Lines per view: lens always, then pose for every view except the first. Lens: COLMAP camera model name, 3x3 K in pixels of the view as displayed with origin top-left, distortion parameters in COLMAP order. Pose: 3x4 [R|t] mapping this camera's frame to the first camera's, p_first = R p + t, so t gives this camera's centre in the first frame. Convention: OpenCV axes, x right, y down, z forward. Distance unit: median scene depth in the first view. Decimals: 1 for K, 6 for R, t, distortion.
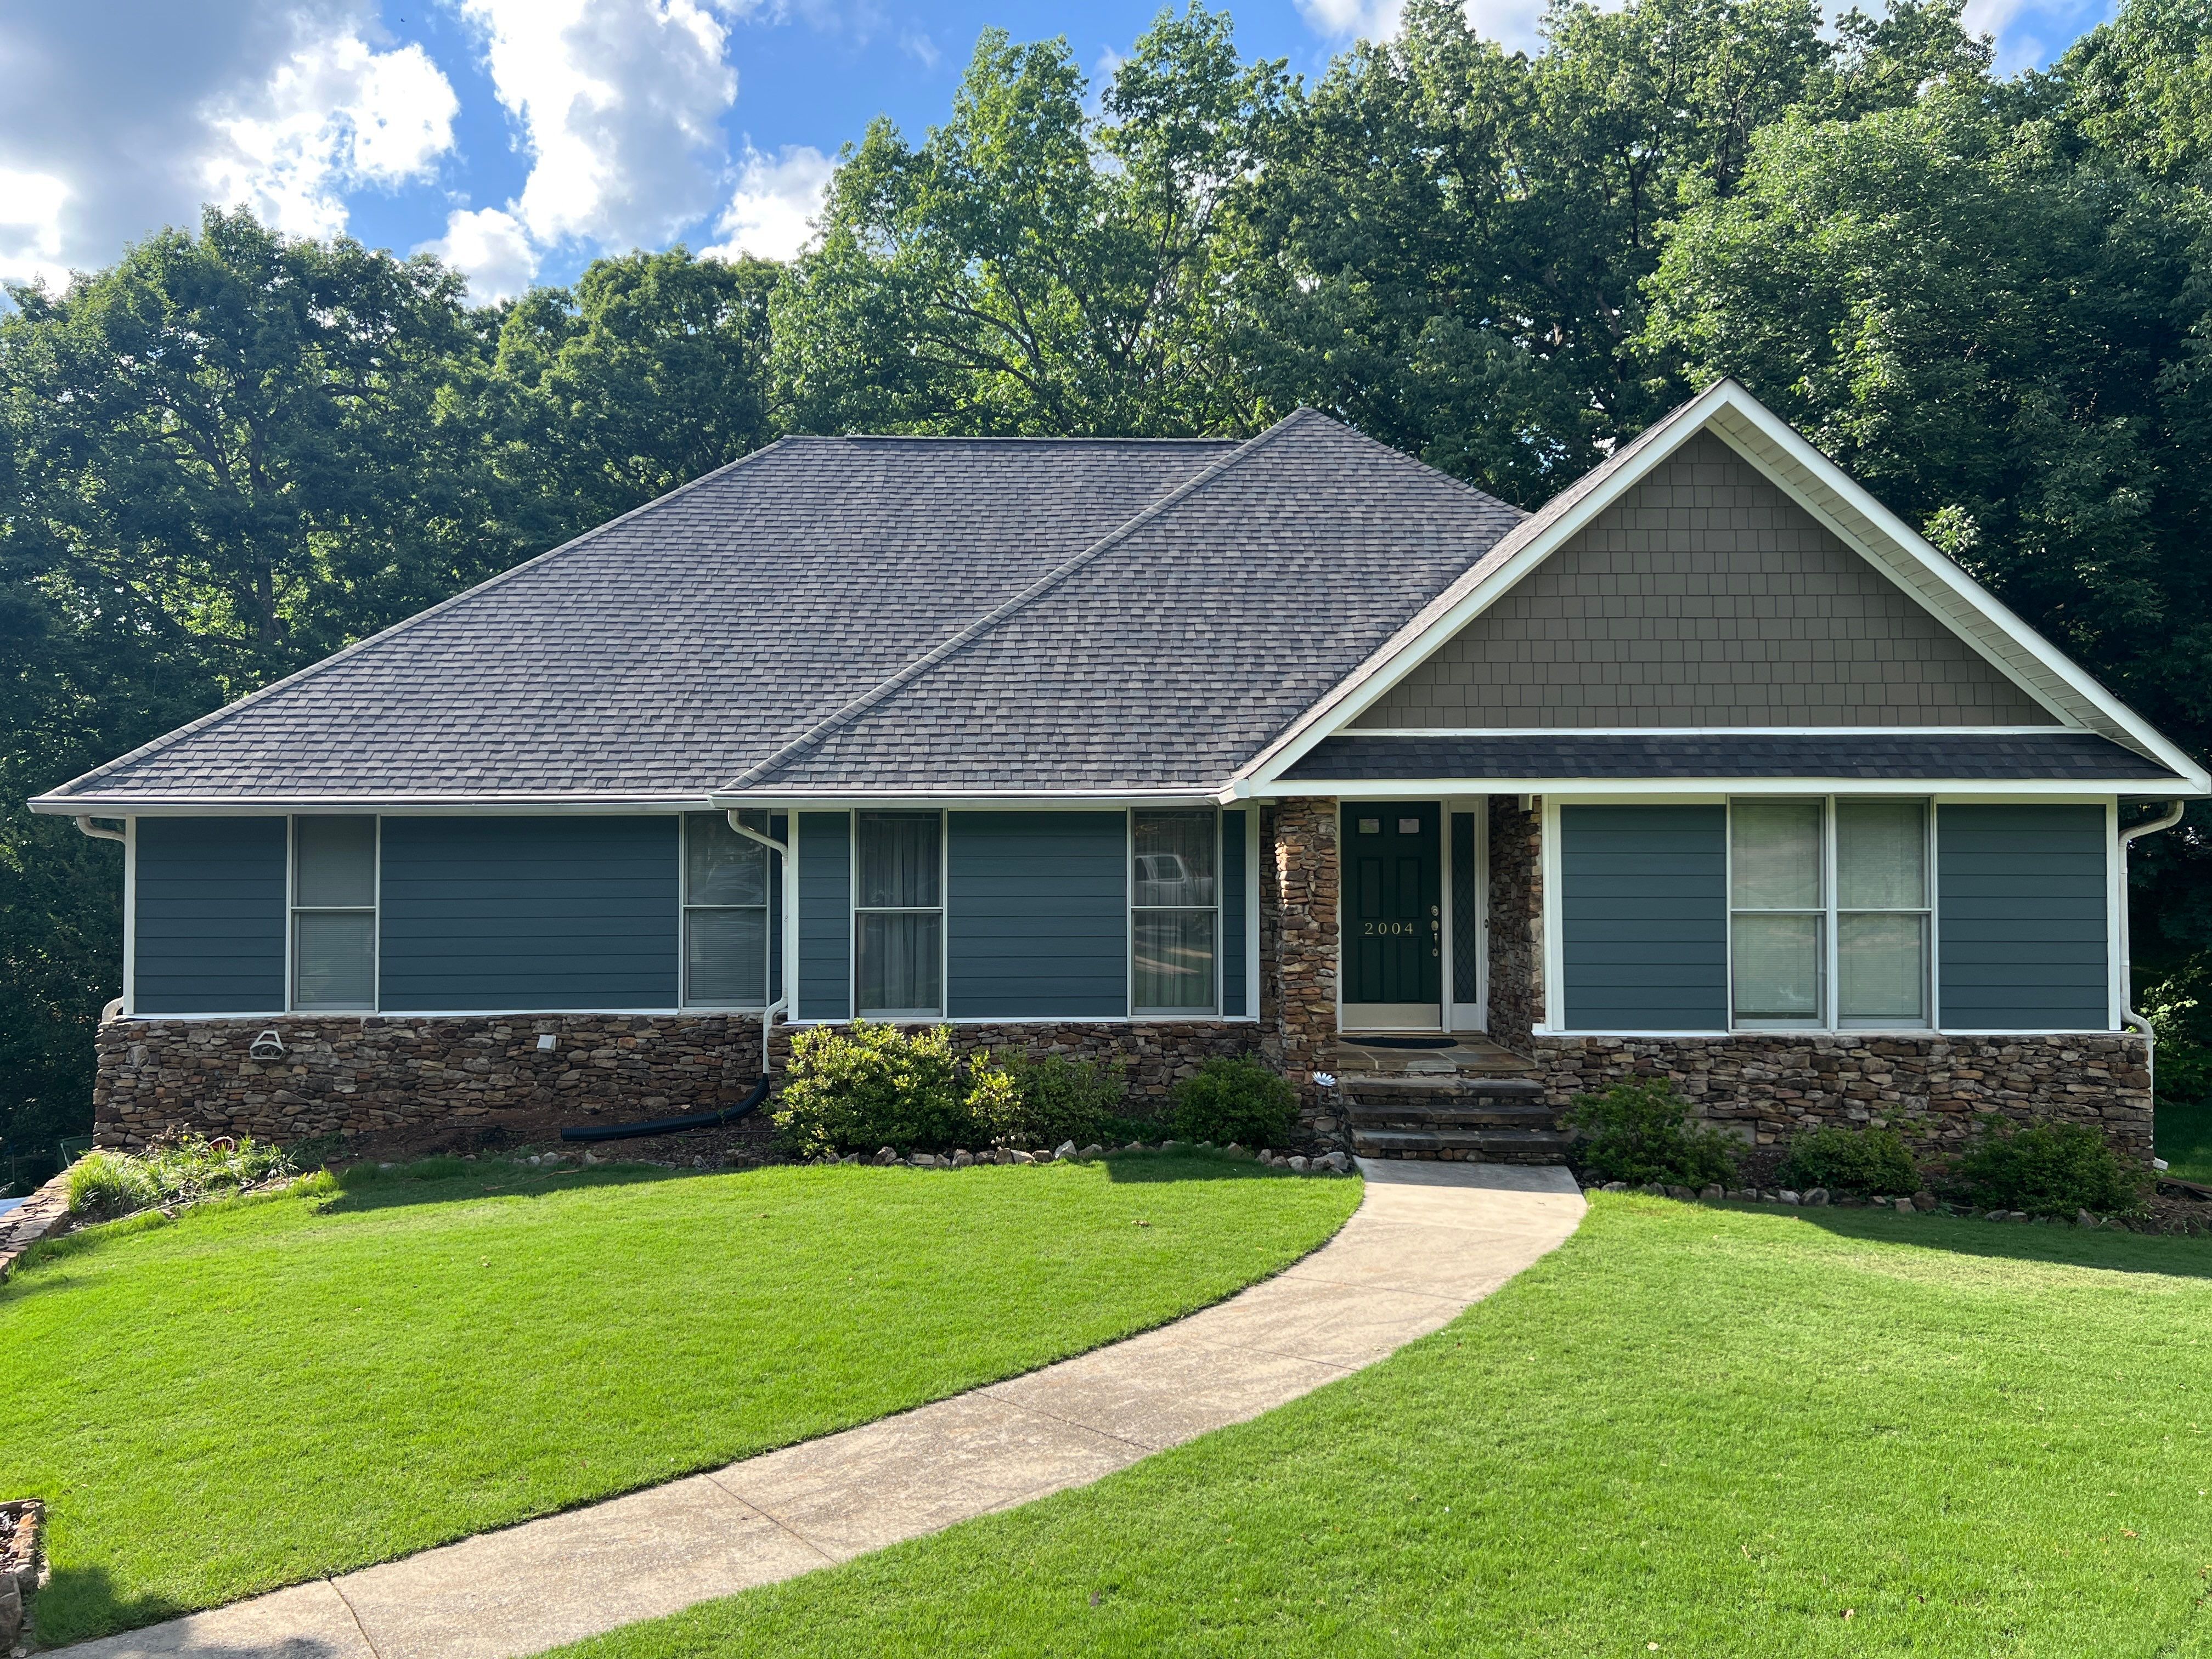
lens RADIAL K [[1630.2, 0, 1089.4], [0, 1630.2, 830.3], [0, 0, 1]] dist [0.058594, -0.063788]
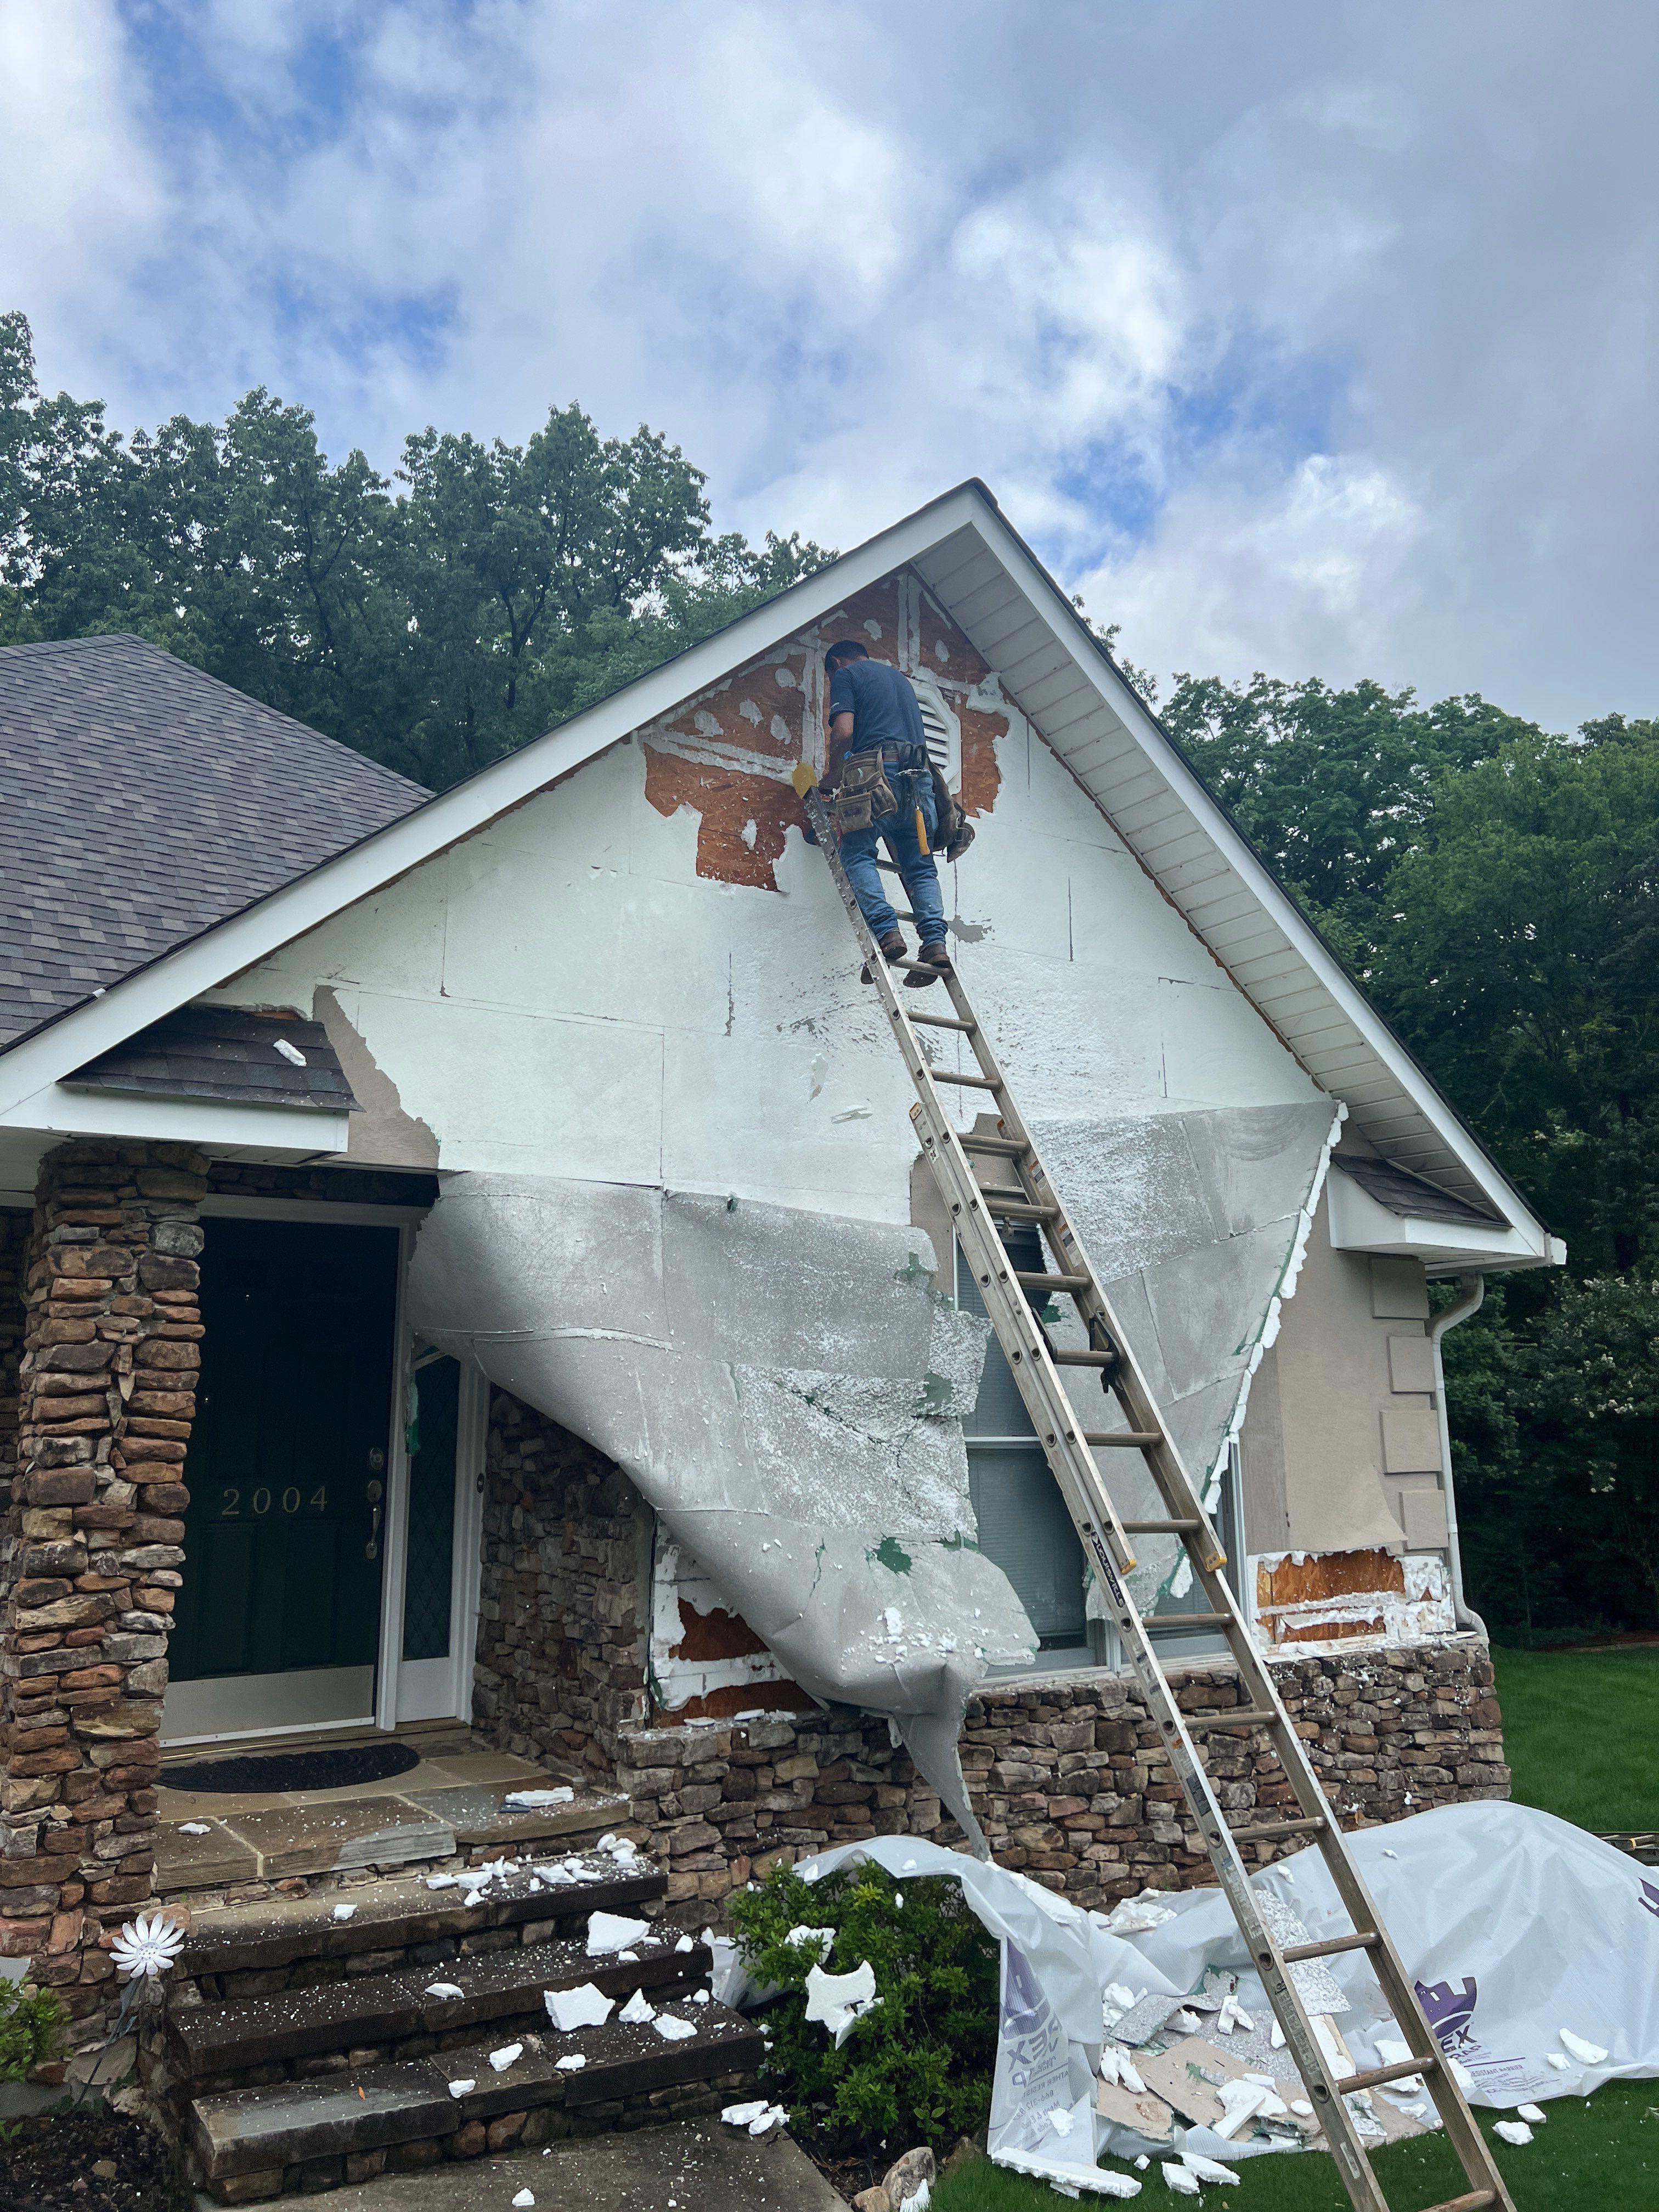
lens RADIAL K [[1652.8, 0, 804.8], [0, 1652.8, 1080.9], [0, 0, 1]] dist [0.022891, 0.003702]
pose [[0.848294, 0.104828, 0.519046, 0.060547], [-0.003354, 0.981253, -0.192694, 0.037117], [-0.529515, 0.161720, 0.832743, 0.560077]]
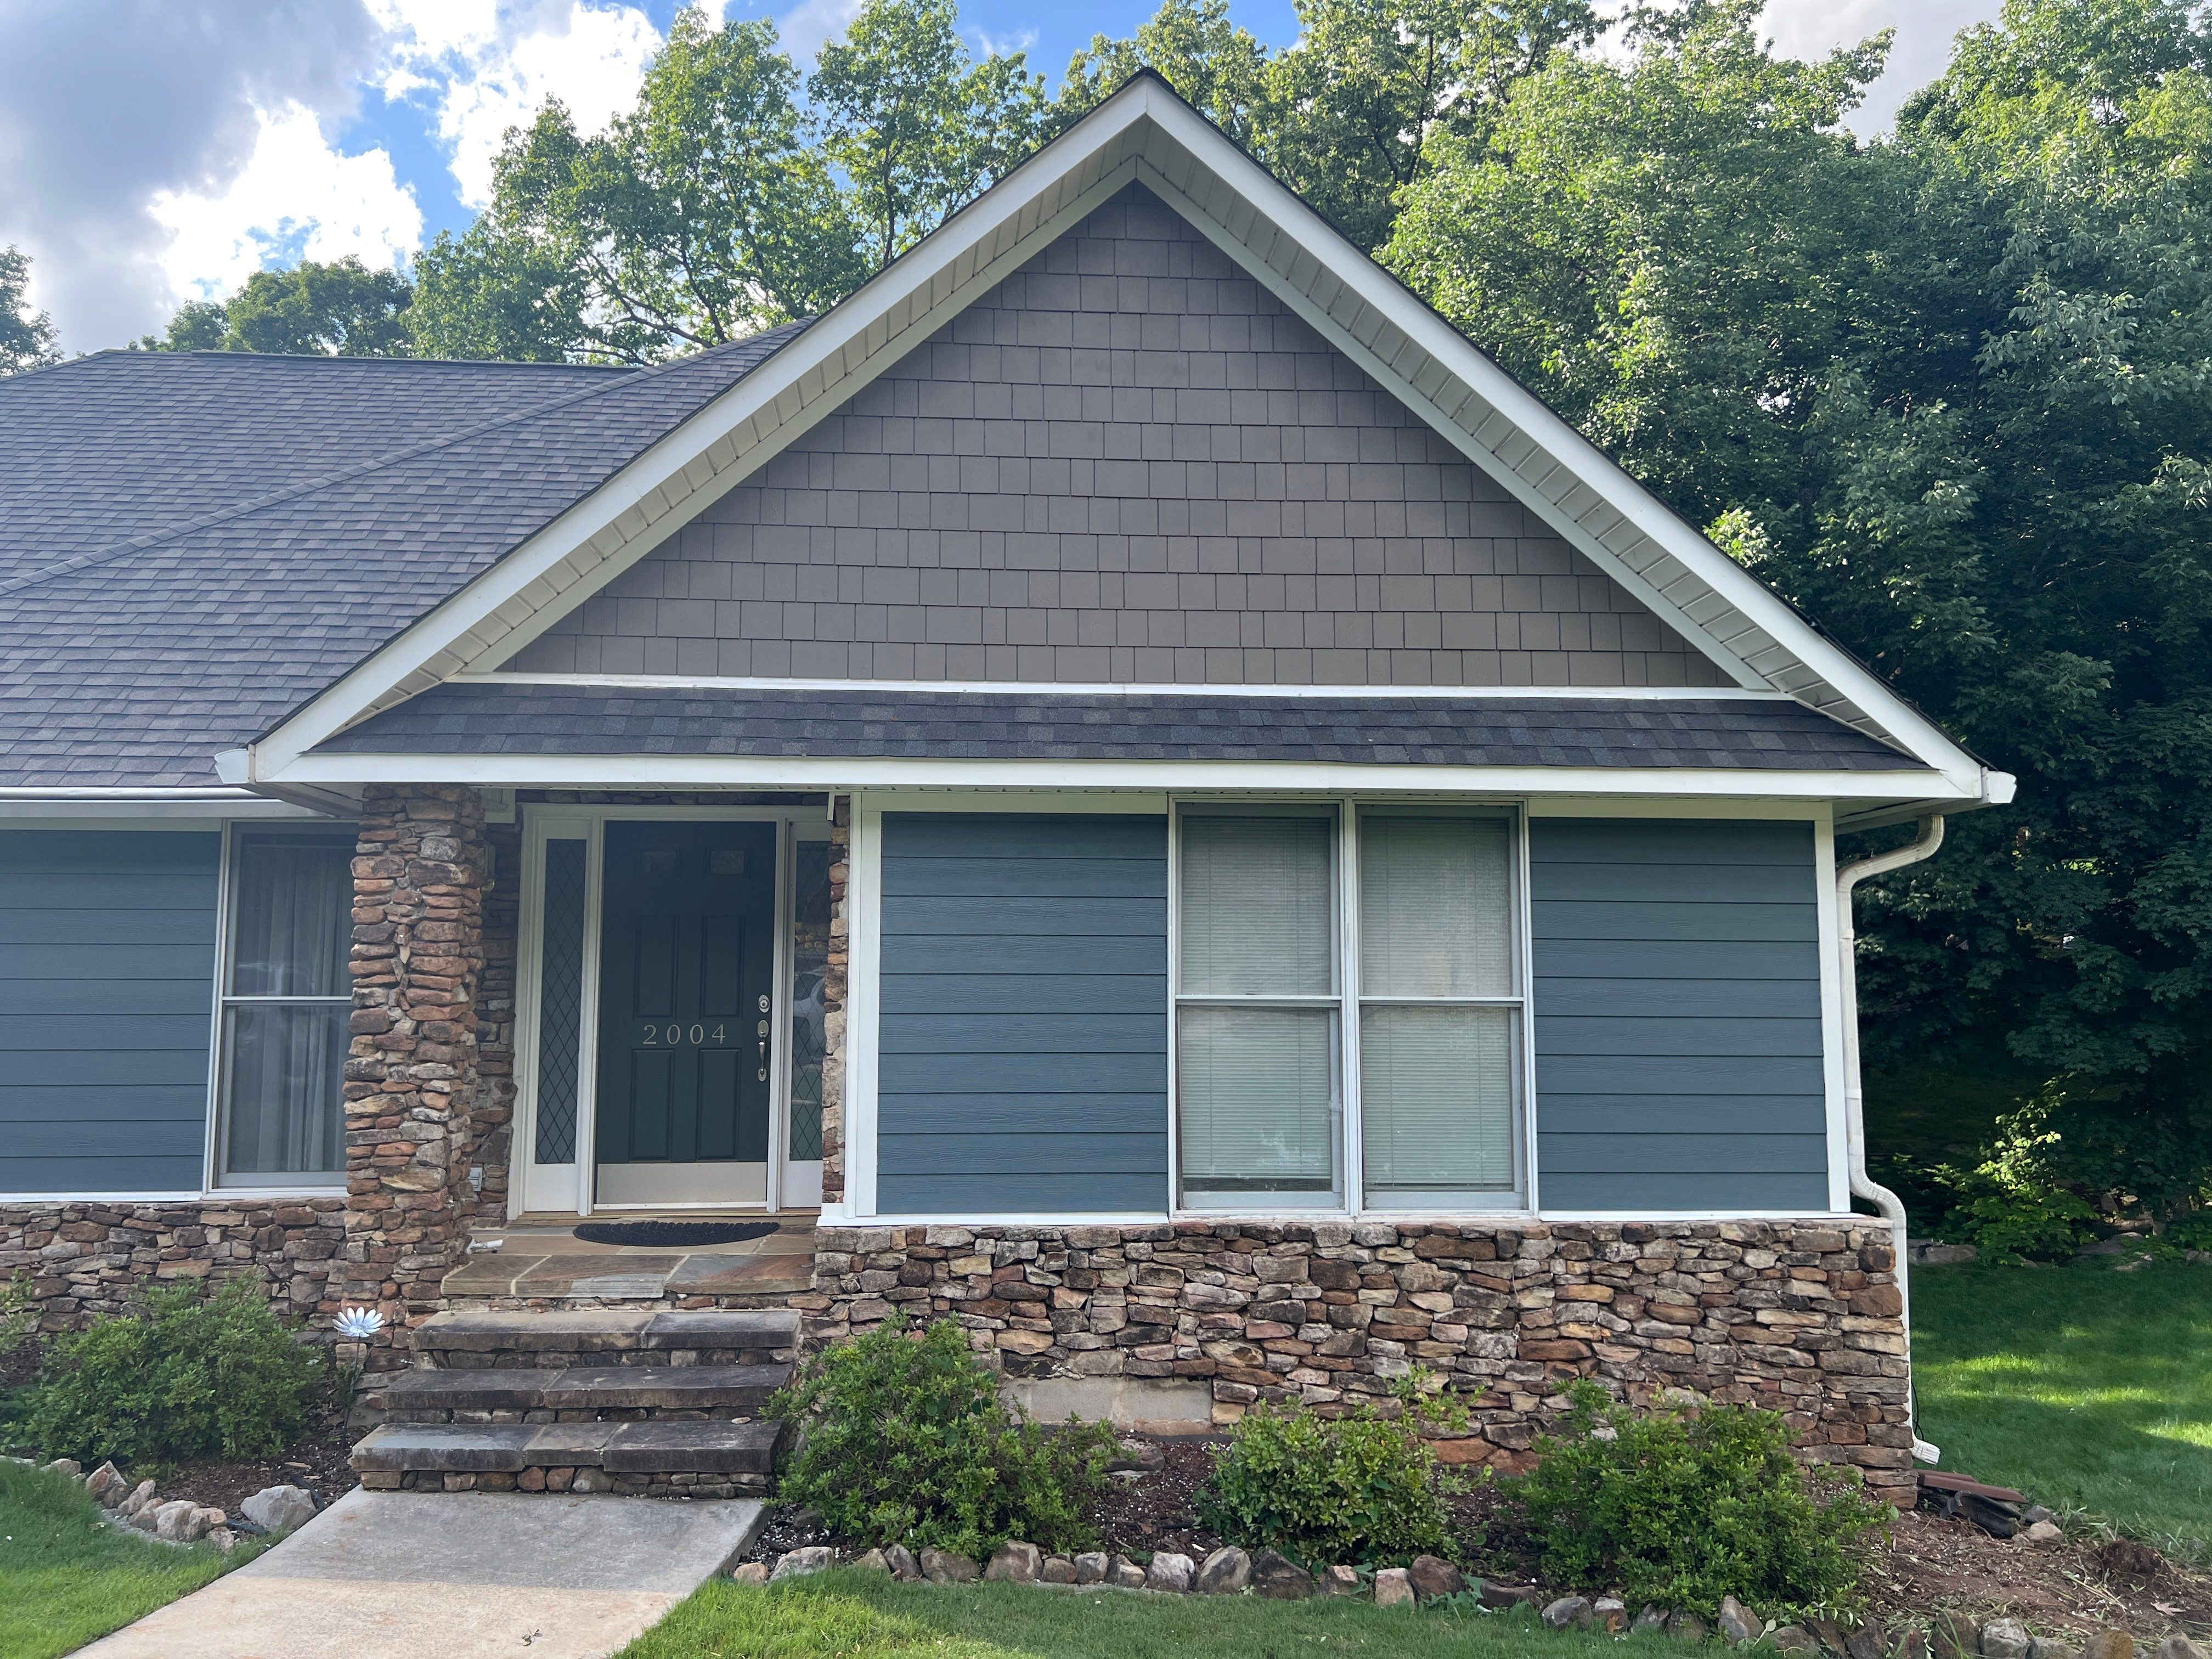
lens RADIAL K [[1655.4, 0, 1079.9], [0, 1655.4, 813.8], [0, 0, 1]] dist [0.098614, -0.165354]
pose [[0.999036, 0.007475, 0.043260, 0.326688], [-0.004011, 0.996819, -0.079601, 0.030317], [-0.043718, 0.079350, 0.995888, 0.414867]]
